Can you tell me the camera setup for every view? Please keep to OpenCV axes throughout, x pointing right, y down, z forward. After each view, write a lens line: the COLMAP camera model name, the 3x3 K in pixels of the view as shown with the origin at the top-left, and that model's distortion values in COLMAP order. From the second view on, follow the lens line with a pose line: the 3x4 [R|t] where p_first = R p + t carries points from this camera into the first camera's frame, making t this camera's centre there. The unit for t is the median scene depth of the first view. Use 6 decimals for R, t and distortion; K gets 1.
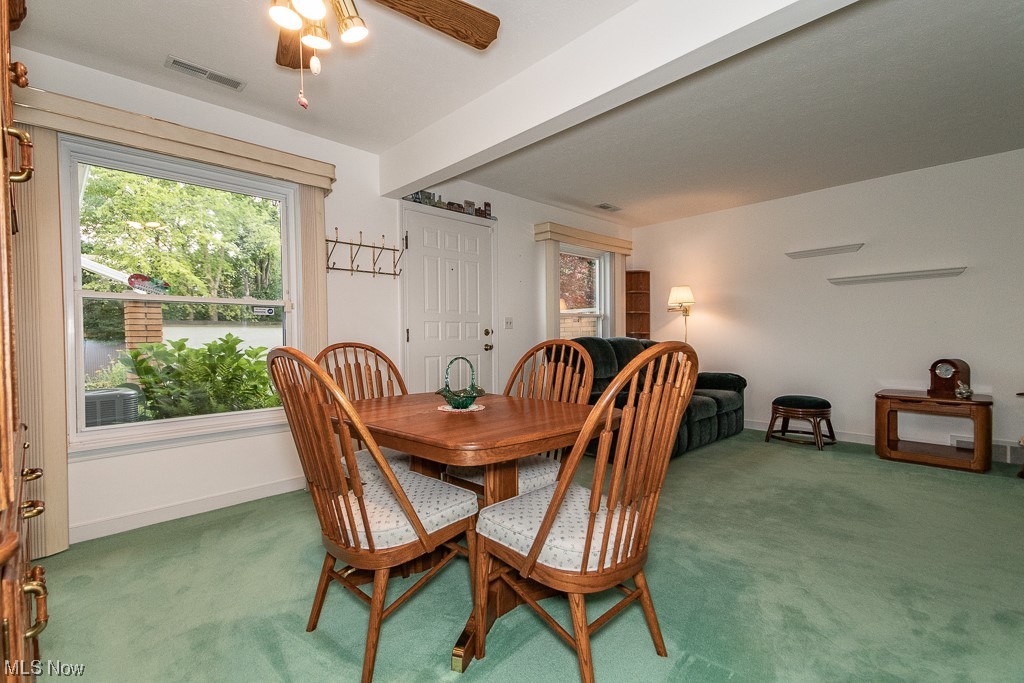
lens RADIAL K [[463.0, 0, 519.8], [0, 463.0, 345.5], [0, 0, 1]] dist [0.047847, 0.000056]
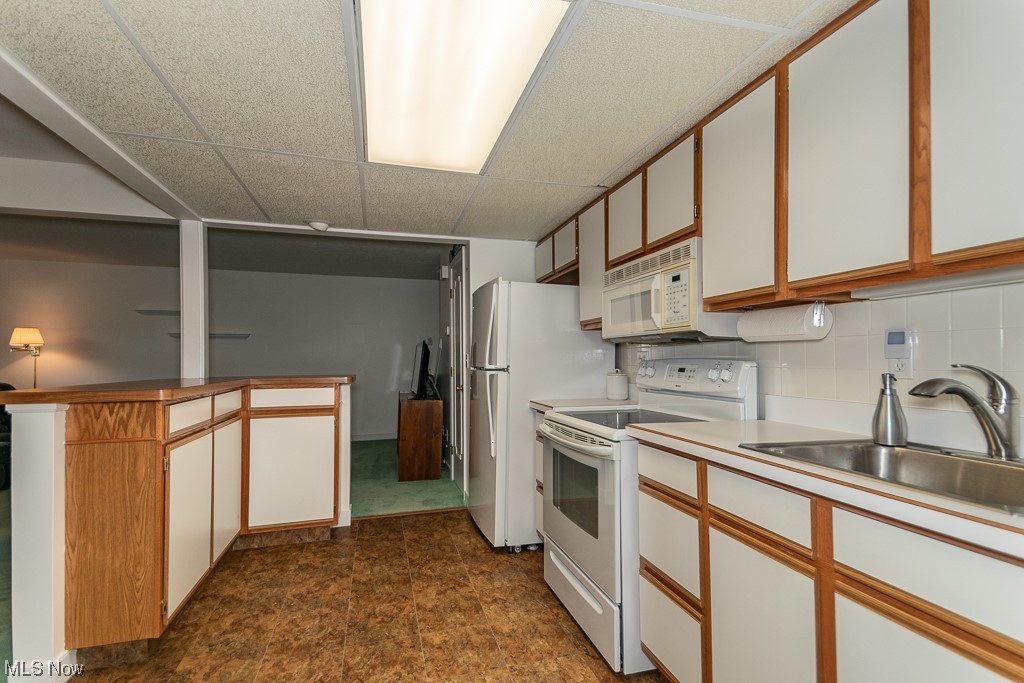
lens RADIAL K [[458.0, 0, 501.1], [0, 458.0, 347.1], [0, 0, 1]] dist [0.077826, -0.033498]
pose [[0.489643, 0.036989, 0.871138, -0.076236], [0.012541, 0.998698, -0.049455, -0.025496], [-0.871833, 0.035140, 0.488541, -0.546192]]
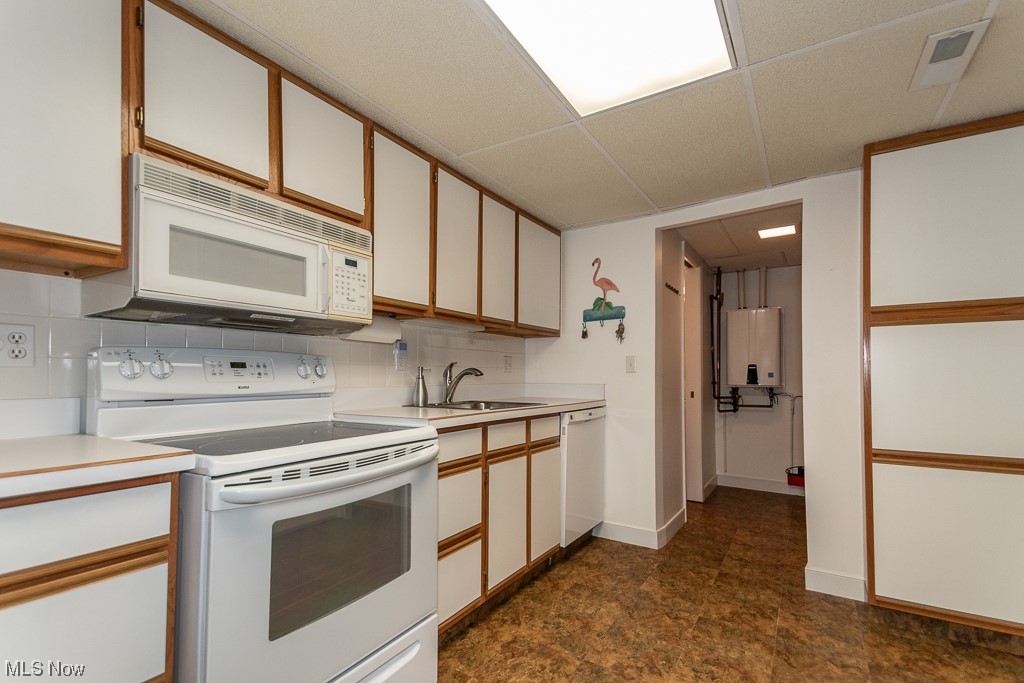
lens RADIAL K [[473.7, 0, 516.1], [0, 473.7, 357.4], [0, 0, 1]] dist [0.049556, 0.000017]
pose [[-0.970344, -0.001479, -0.241724, 0.380386], [0.002403, 0.999873, -0.015767, -0.022175], [0.241716, -0.015880, -0.970217, -0.009040]]
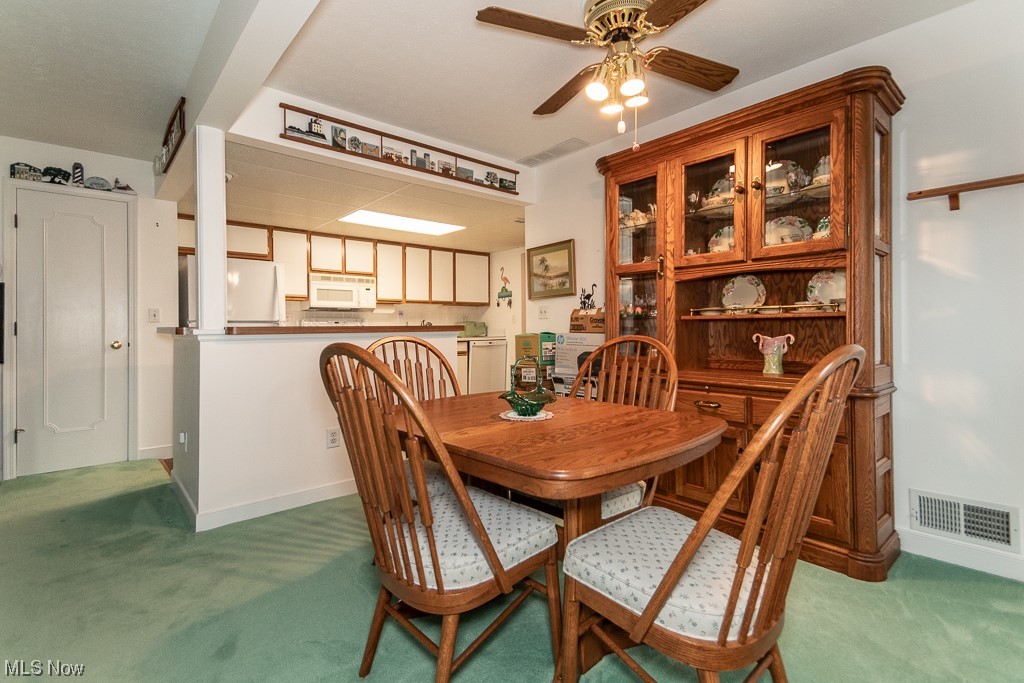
lens RADIAL K [[470.4, 0, 517.0], [0, 470.4, 325.6], [0, 0, 1]] dist [0.027166, -0.000496]
pose [[-0.998564, 0.019099, 0.050047, -0.077509], [0.019793, 0.999714, 0.013410, -0.021501], [-0.049777, 0.014382, -0.998657, 0.875813]]
